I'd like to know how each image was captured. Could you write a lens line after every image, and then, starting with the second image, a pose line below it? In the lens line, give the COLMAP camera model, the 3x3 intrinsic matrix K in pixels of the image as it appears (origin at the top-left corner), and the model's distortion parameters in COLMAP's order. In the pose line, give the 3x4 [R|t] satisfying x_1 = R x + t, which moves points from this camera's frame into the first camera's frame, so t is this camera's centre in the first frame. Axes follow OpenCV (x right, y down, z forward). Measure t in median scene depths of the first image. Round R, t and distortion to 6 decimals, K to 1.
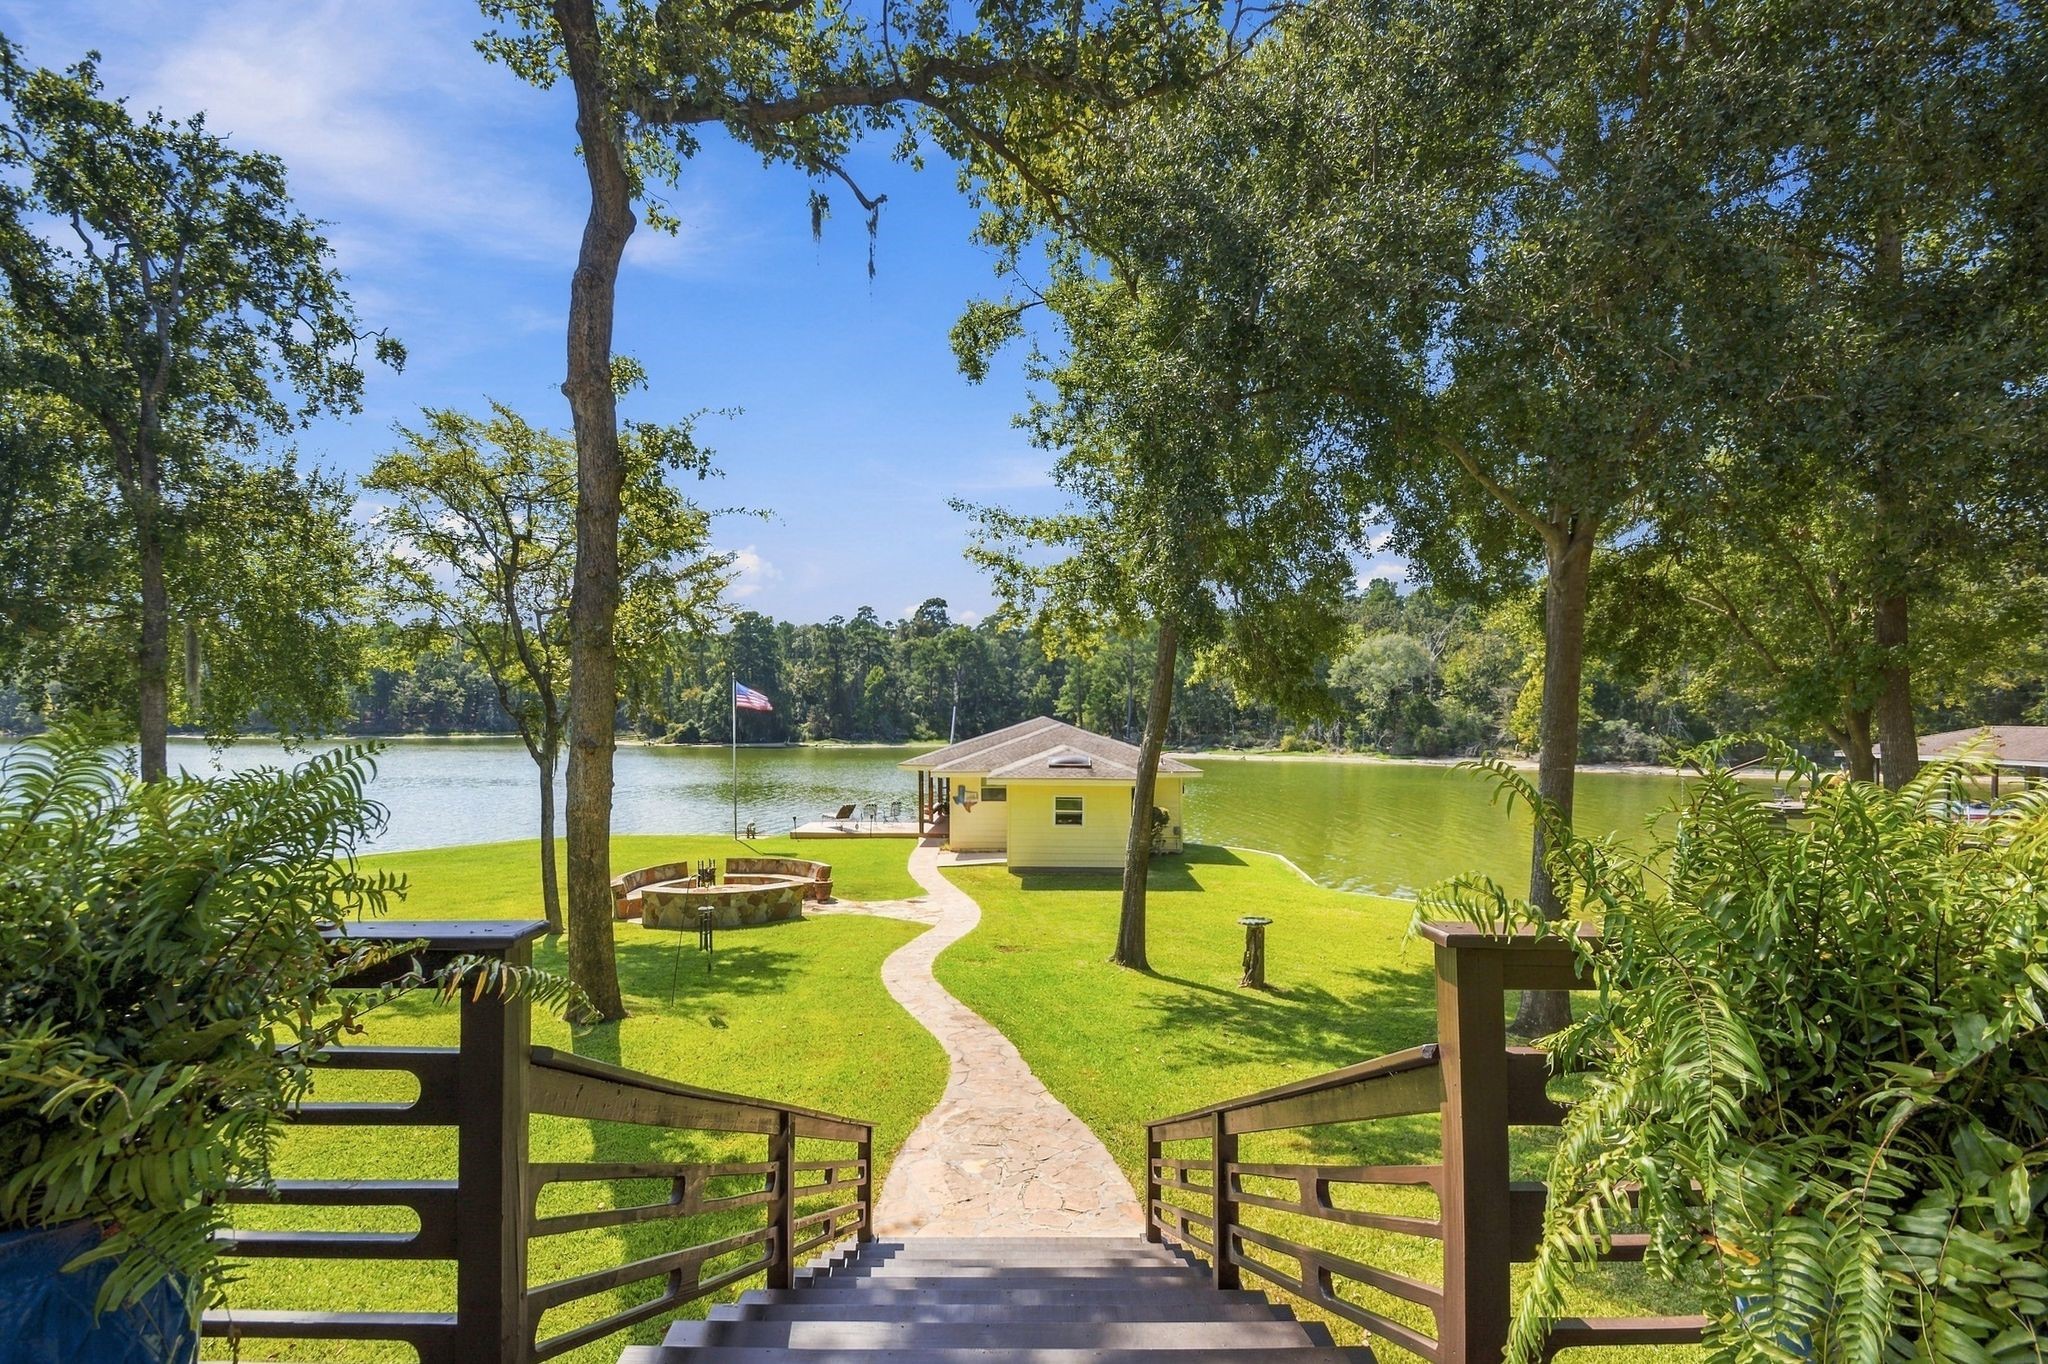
lens RADIAL K [[930.4, 0, 1017.4], [0, 930.4, 719.0], [0, 0, 1]] dist [-0.002431, -0.000774]
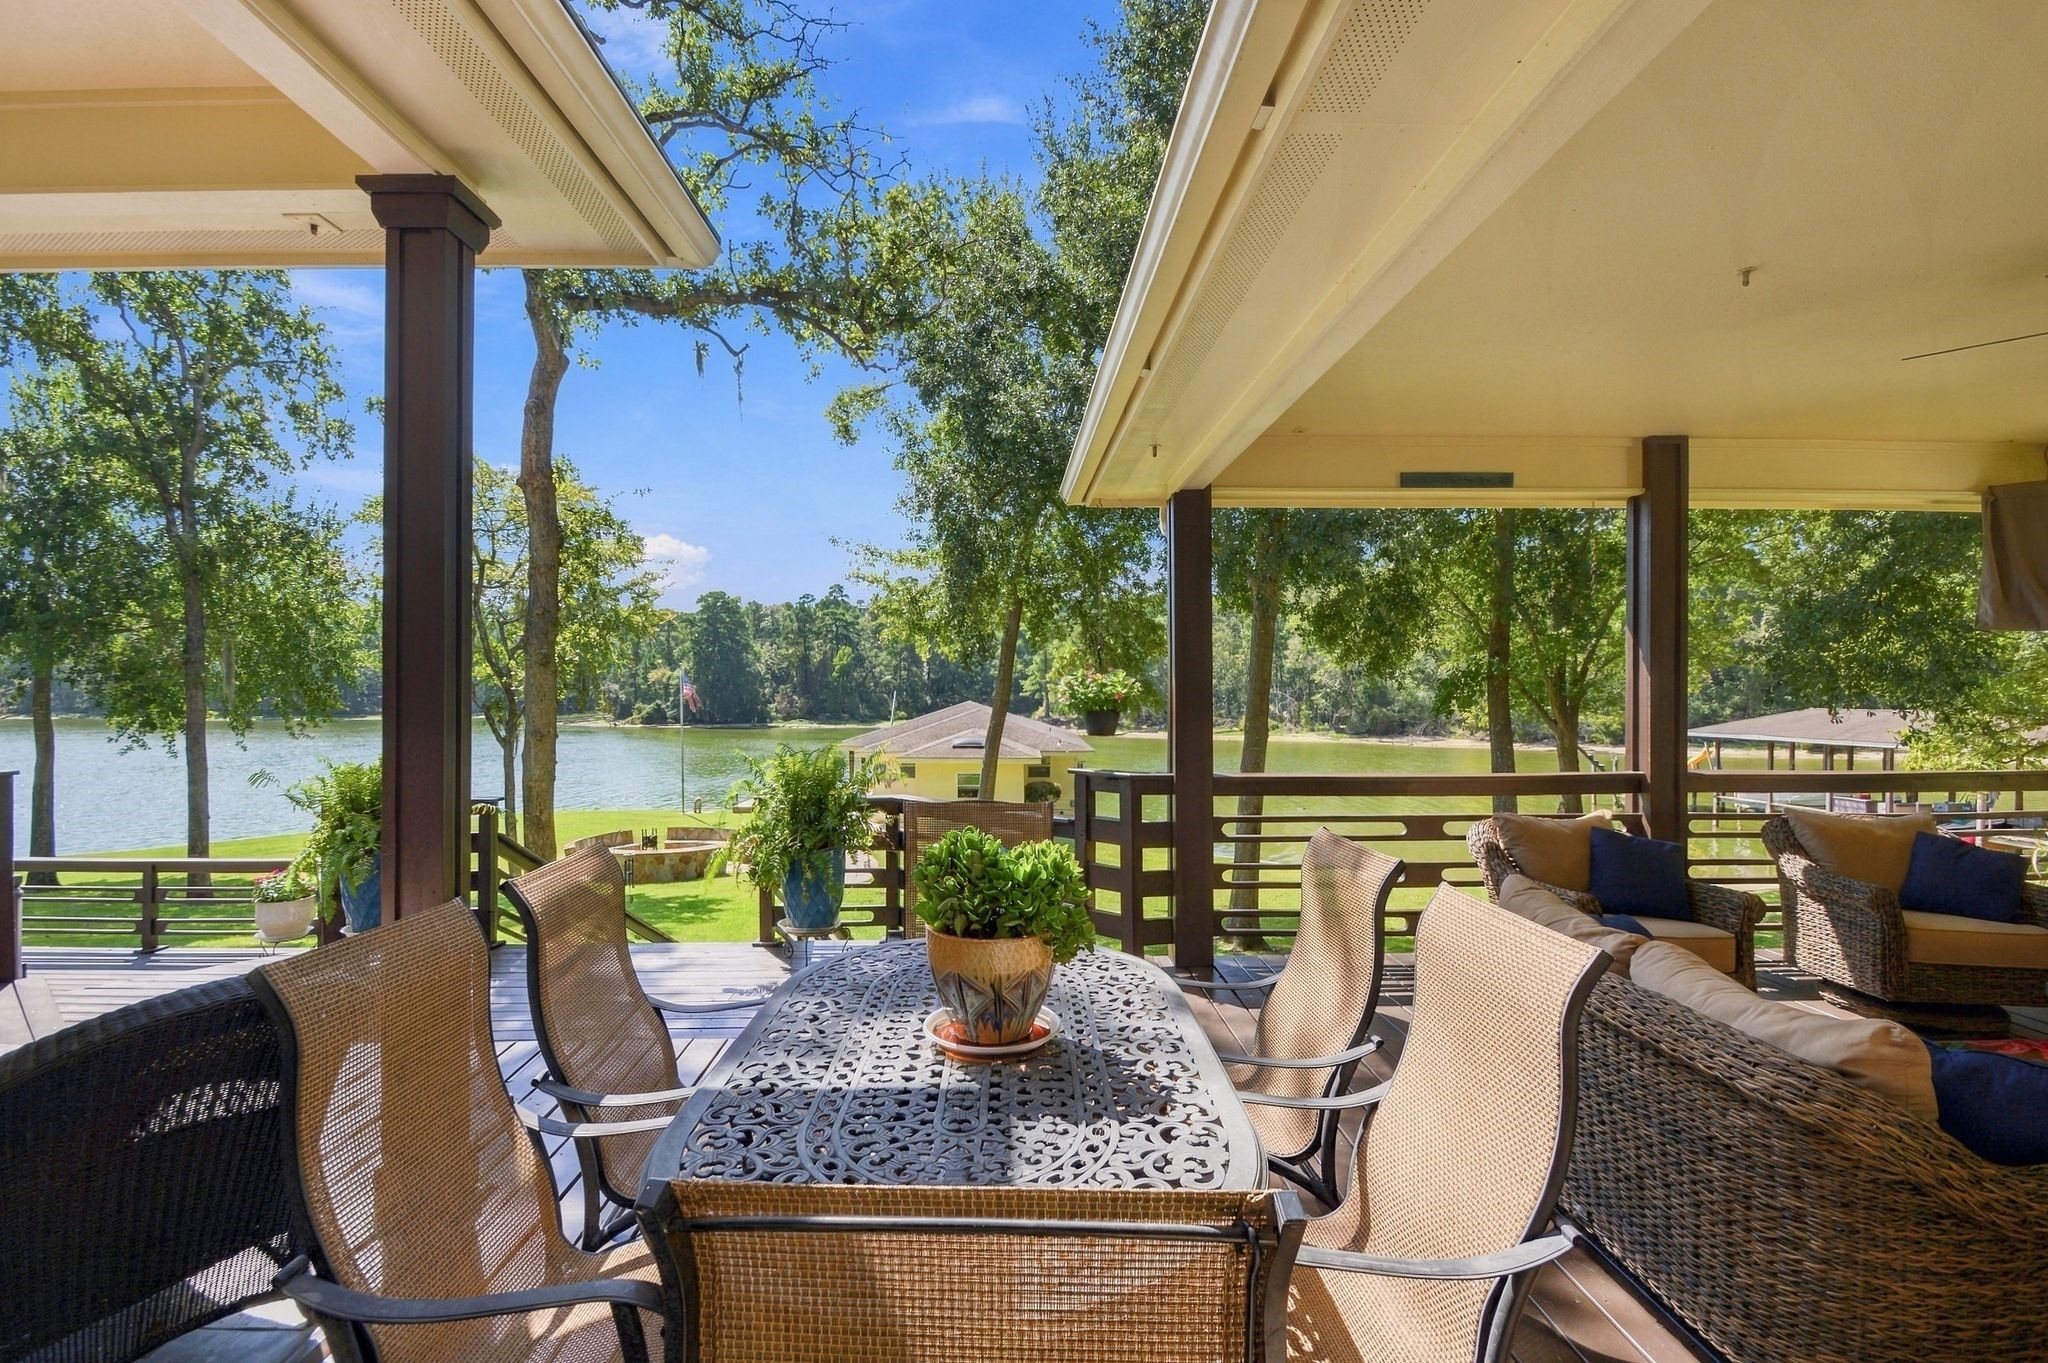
lens RADIAL K [[946.8, 0, 1020.2], [0, 946.8, 701.3], [0, 0, 1]] dist [0.000672, 0.000144]
pose [[0.999706, -0.002050, 0.024141, 0.136206], [0.001954, 0.999990, 0.004016, -0.014464], [-0.024149, -0.003968, 0.999701, -0.260852]]
